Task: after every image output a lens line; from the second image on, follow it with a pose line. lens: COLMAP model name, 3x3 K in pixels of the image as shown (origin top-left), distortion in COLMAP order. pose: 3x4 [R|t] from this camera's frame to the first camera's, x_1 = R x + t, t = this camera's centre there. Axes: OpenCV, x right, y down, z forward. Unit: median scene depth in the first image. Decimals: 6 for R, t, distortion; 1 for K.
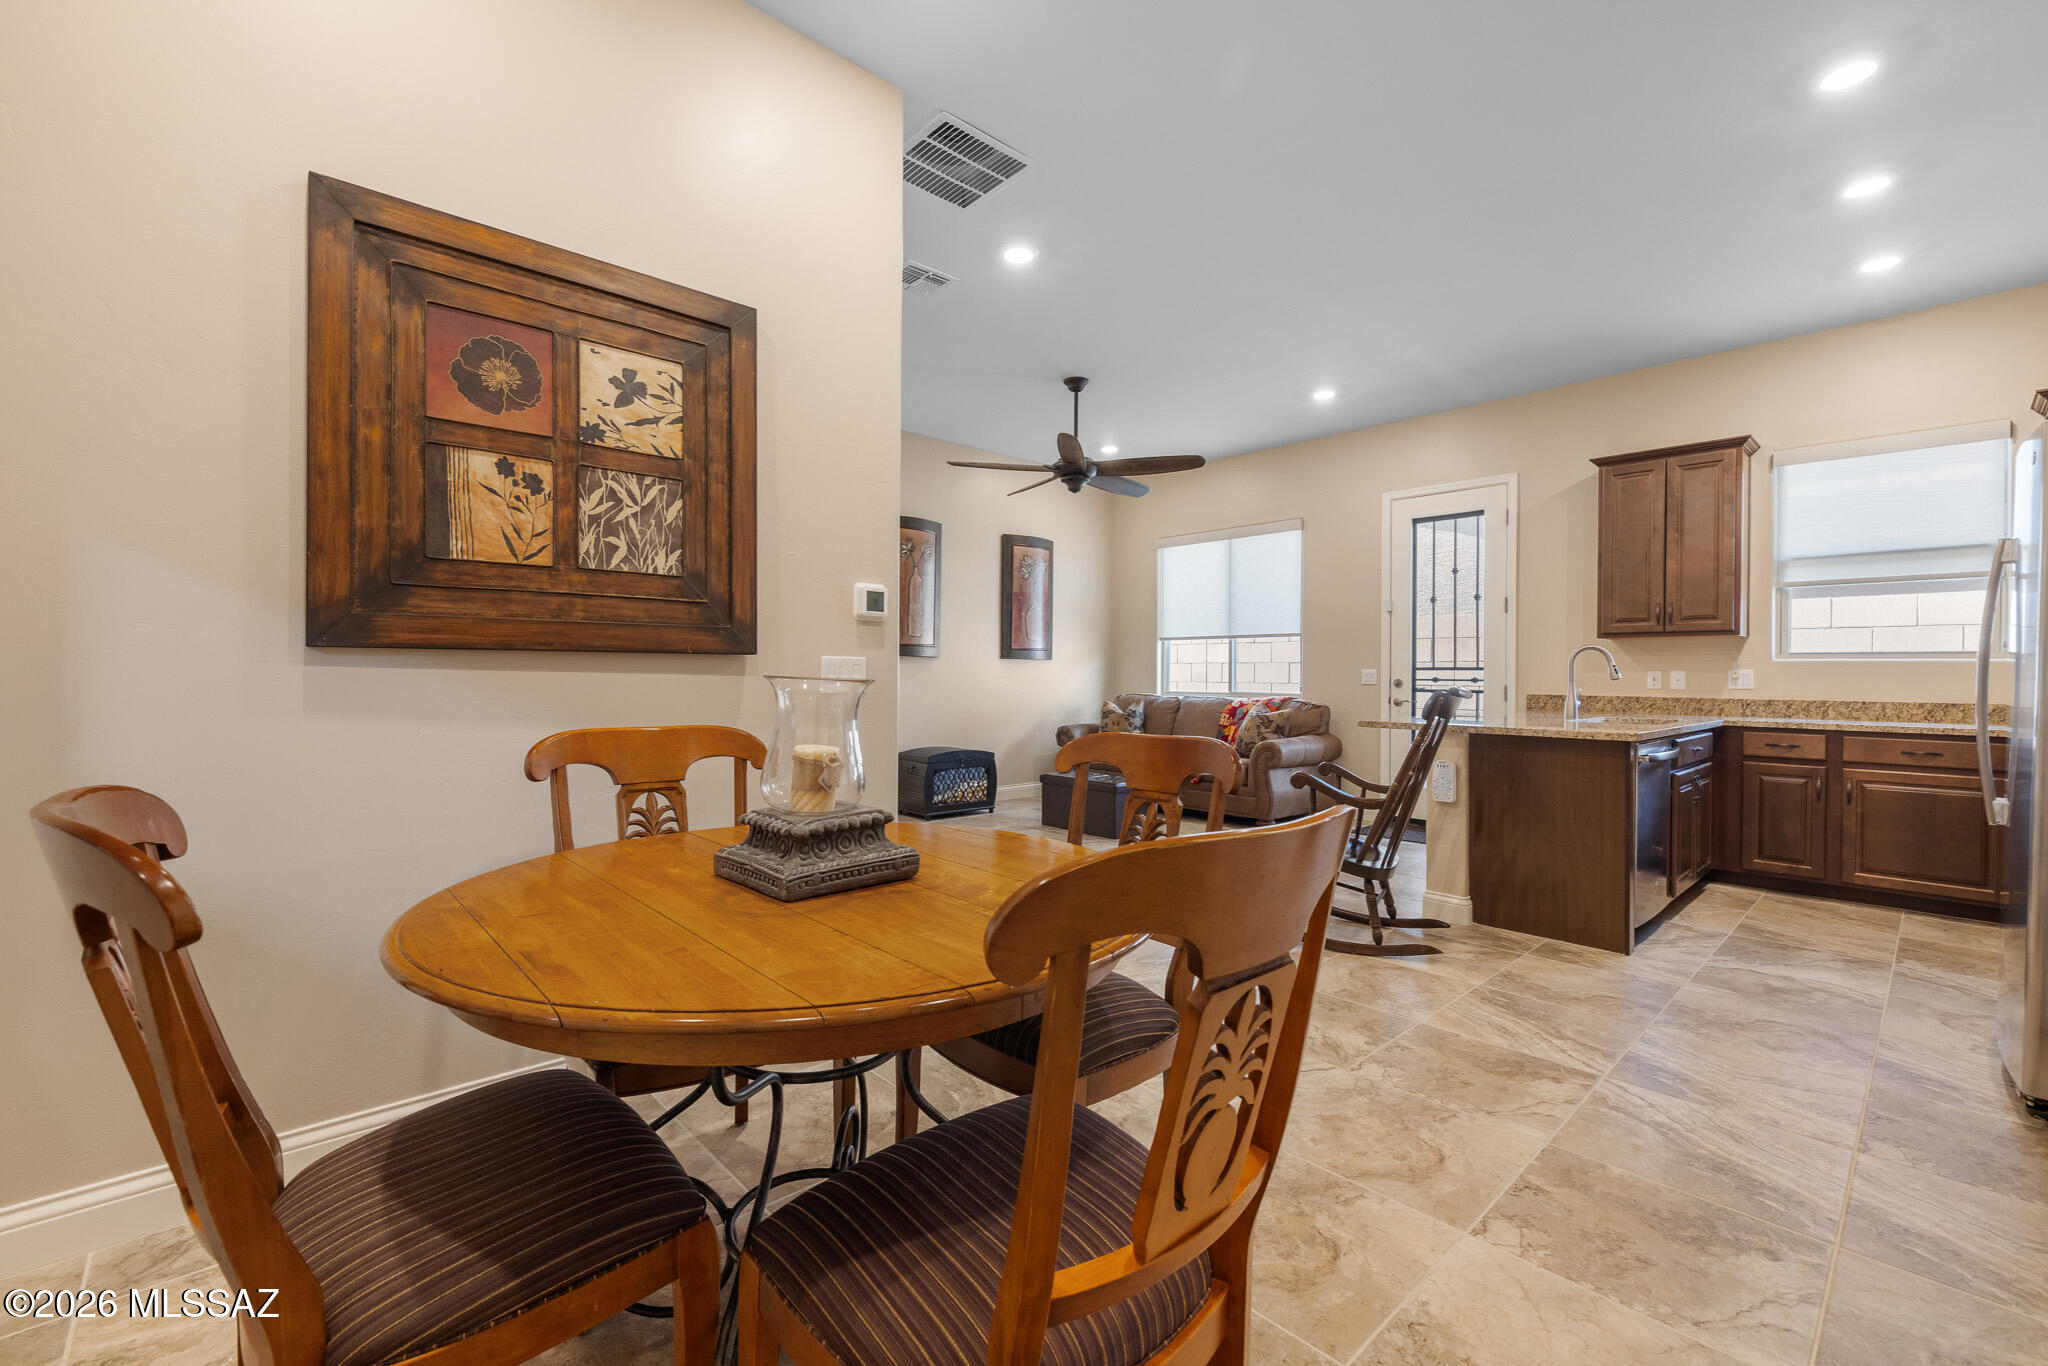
lens RADIAL K [[858.4, 0, 1017.3], [0, 858.4, 674.5], [0, 0, 1]] dist [-0.002033, -0.000400]
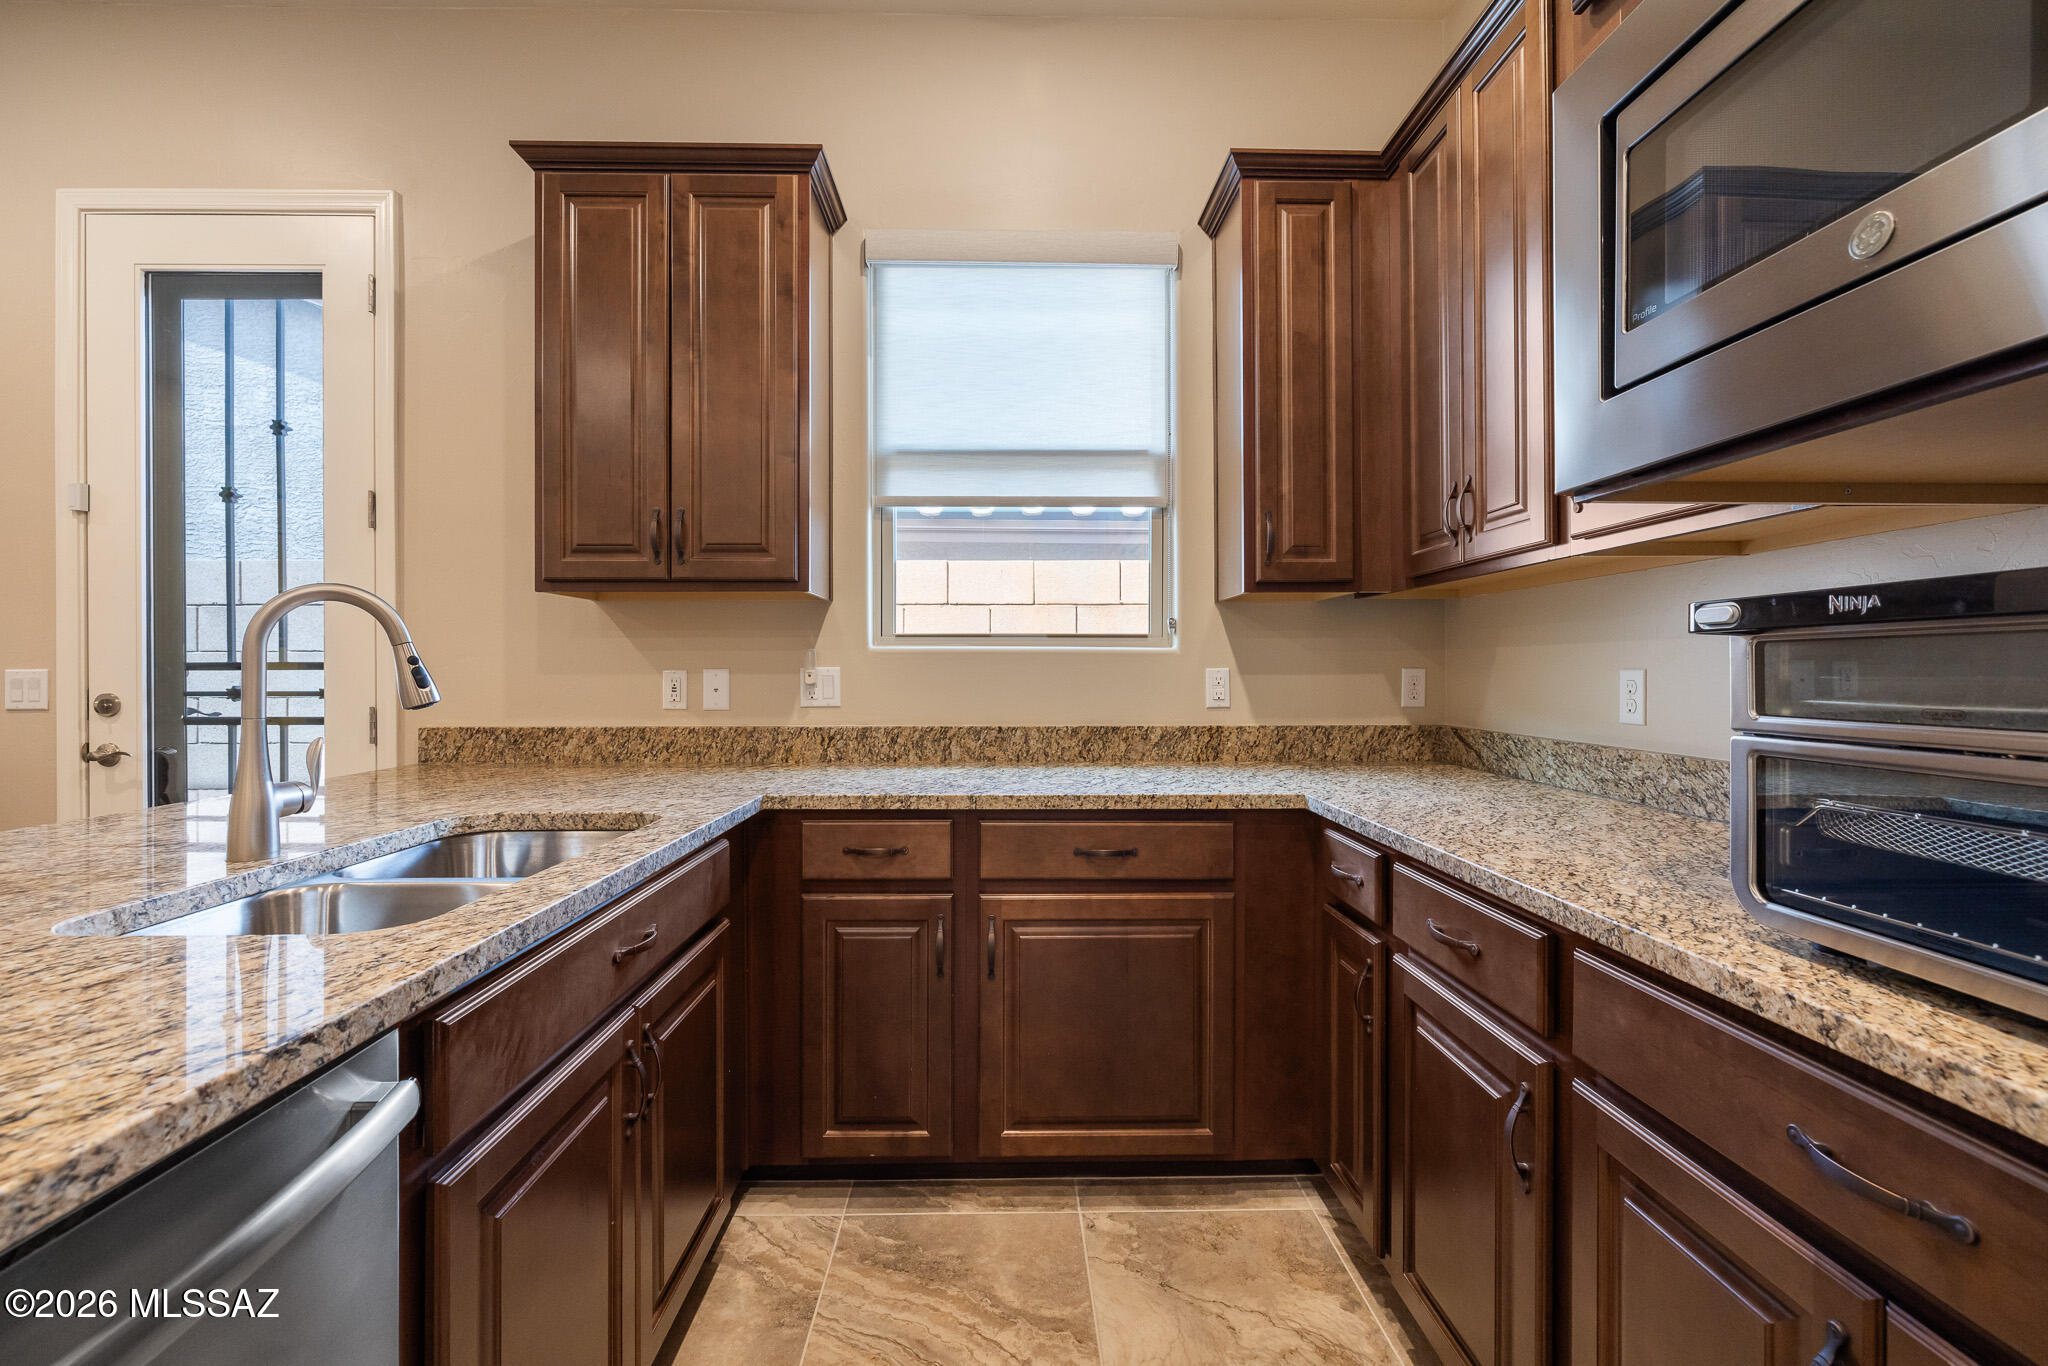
lens RADIAL K [[858.4, 0, 1018.9], [0, 858.4, 665.2], [0, 0, 1]] dist [-0.002033, -0.000400]
pose [[0.658012, -0.004583, 0.752993, 0.560836], [0.006789, 0.999977, 0.000154, -0.006312], [-0.752976, 0.005011, 0.658028, 0.603102]]
